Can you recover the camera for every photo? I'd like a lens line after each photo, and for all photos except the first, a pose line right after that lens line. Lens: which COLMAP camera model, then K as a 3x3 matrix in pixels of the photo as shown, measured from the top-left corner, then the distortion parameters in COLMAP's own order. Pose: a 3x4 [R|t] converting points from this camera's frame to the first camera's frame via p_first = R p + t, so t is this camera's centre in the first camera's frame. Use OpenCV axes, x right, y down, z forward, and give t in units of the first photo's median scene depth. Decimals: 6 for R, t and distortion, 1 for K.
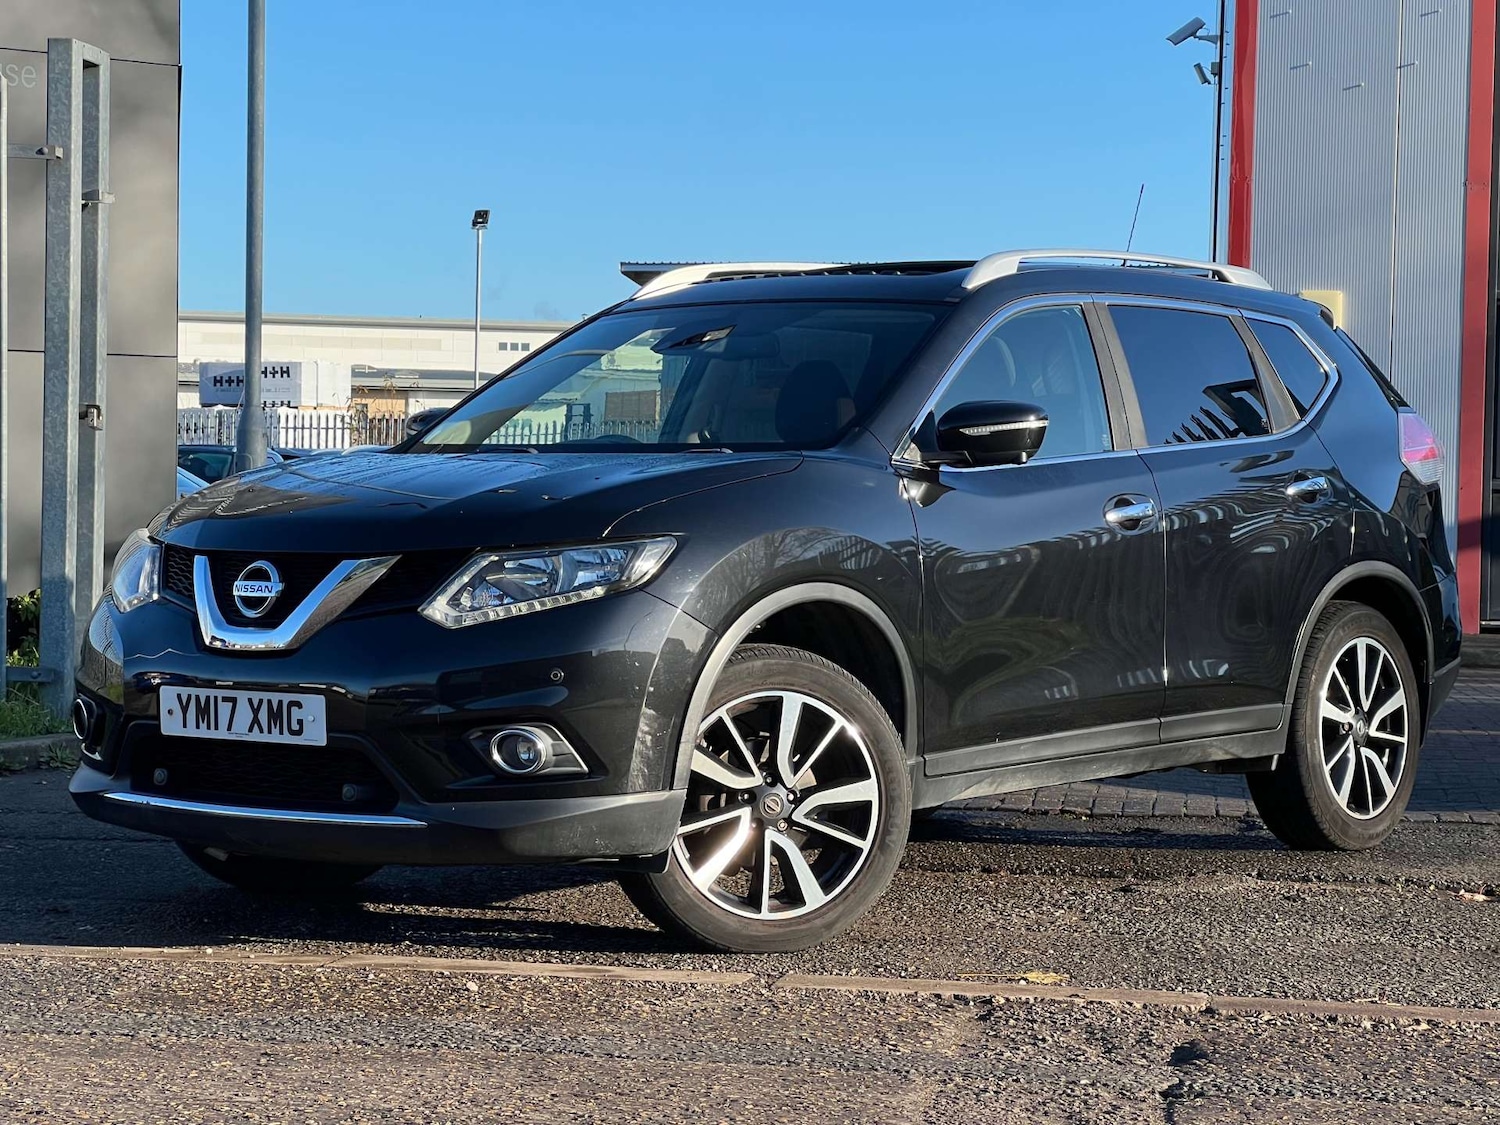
lens RADIAL K [[7626.3, 0, 694.5], [0, 7626.3, 527.0], [0, 0, 1]] dist [-0.314631, 79.860347]
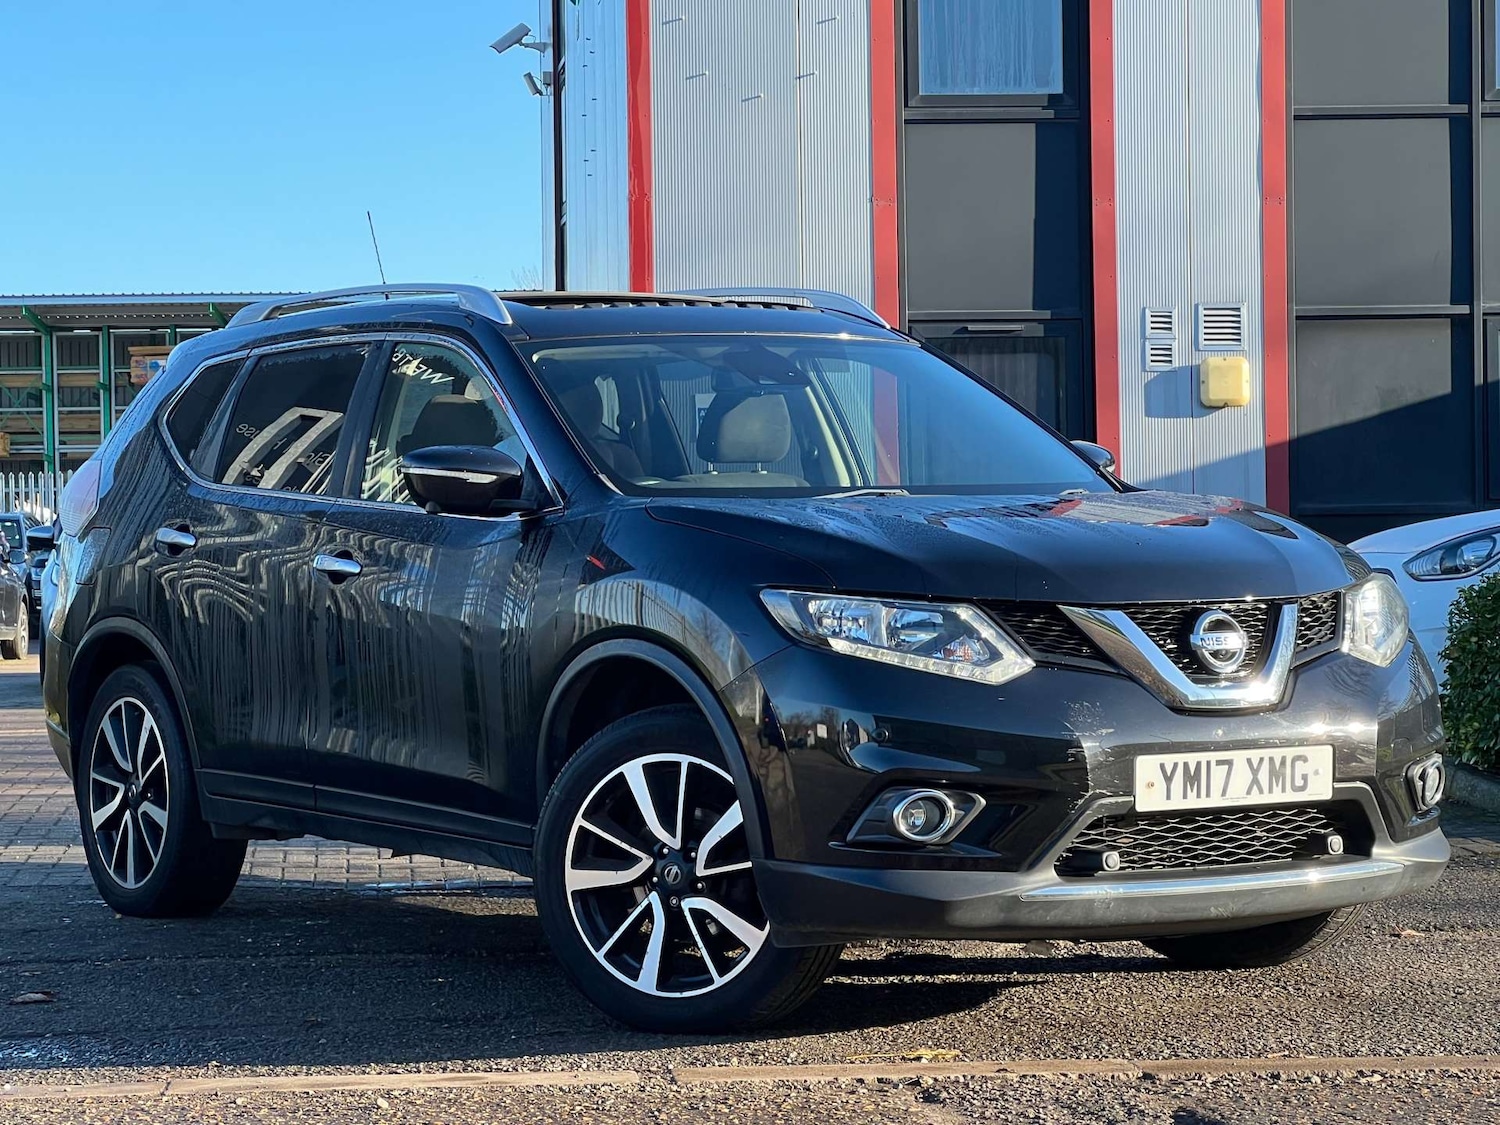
lens RADIAL K [[8083.5, 0, 1038.0], [0, 8083.5, 560.0], [0, 0, 1]] dist [0.773041, 2.409153]
pose [[0.924144, -0.033916, 0.380536, -0.310958], [0.034546, 0.999390, 0.005178, -0.005655], [-0.380479, 0.008360, 0.924752, 0.081298]]
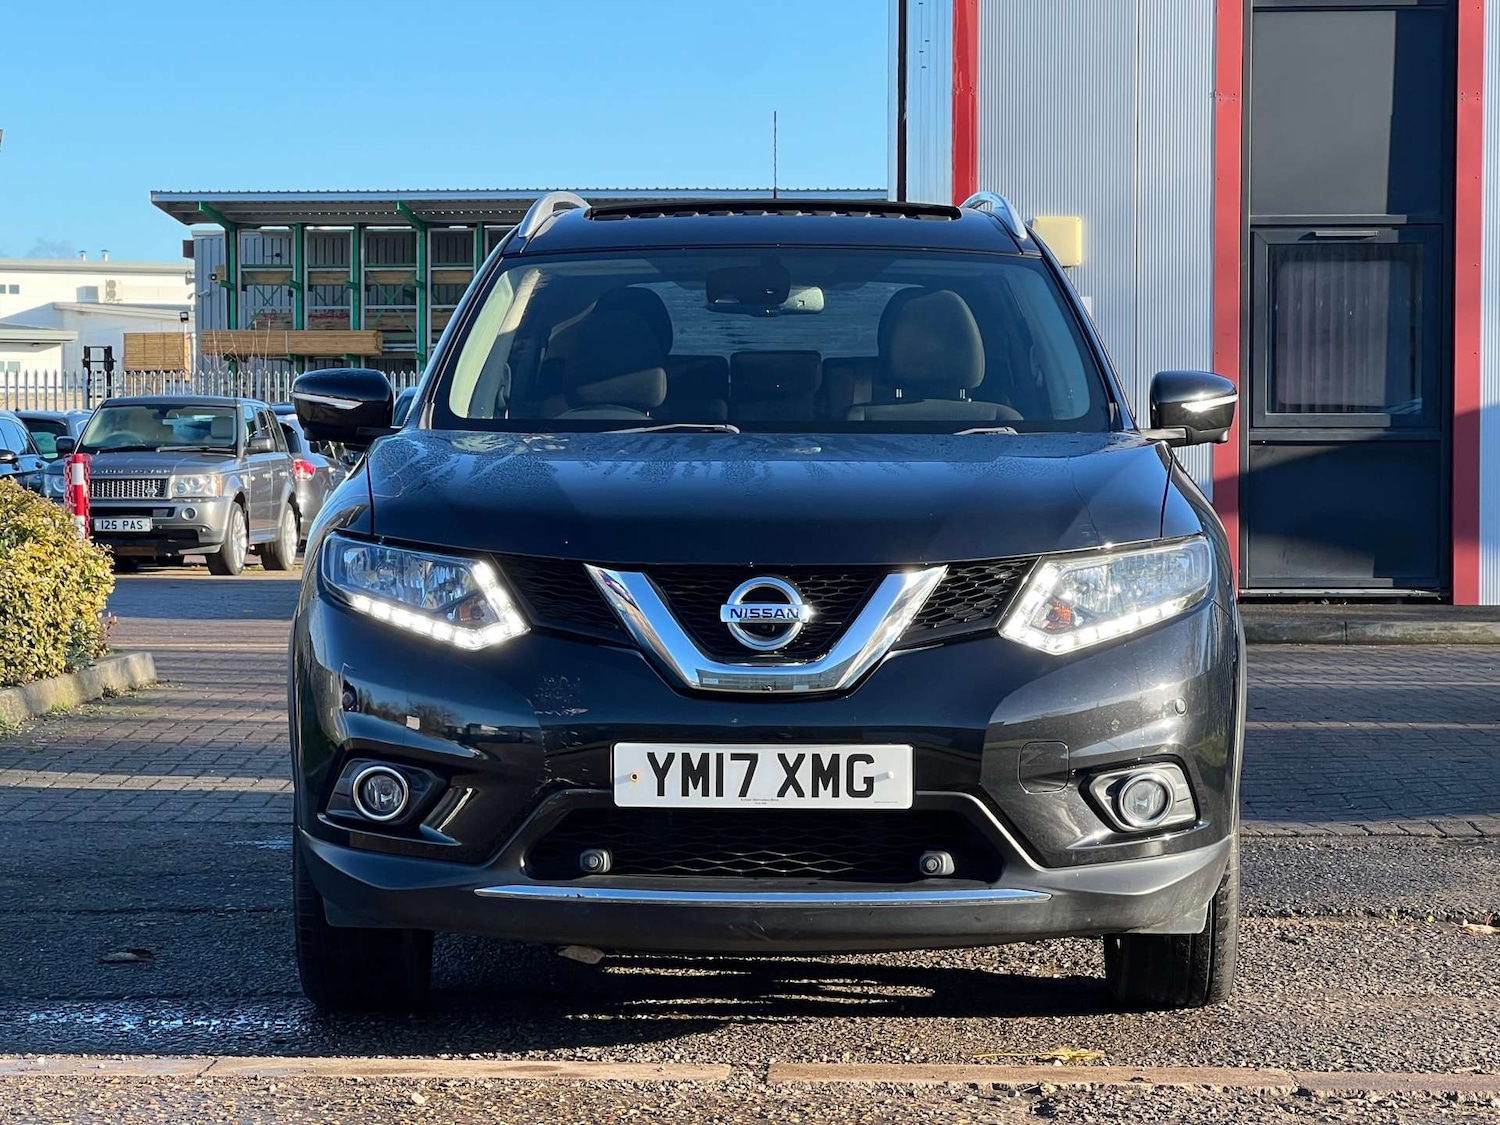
lens RADIAL K [[6962.0, 0, 834.5], [0, 6962.0, 566.0], [0, 0, 1]] dist [1.028120, -18.930033]
pose [[0.975246, -0.022683, 0.219954, -0.142621], [0.018270, 0.999589, 0.022078, -0.010792], [-0.220365, -0.017513, 0.975260, 0.264720]]
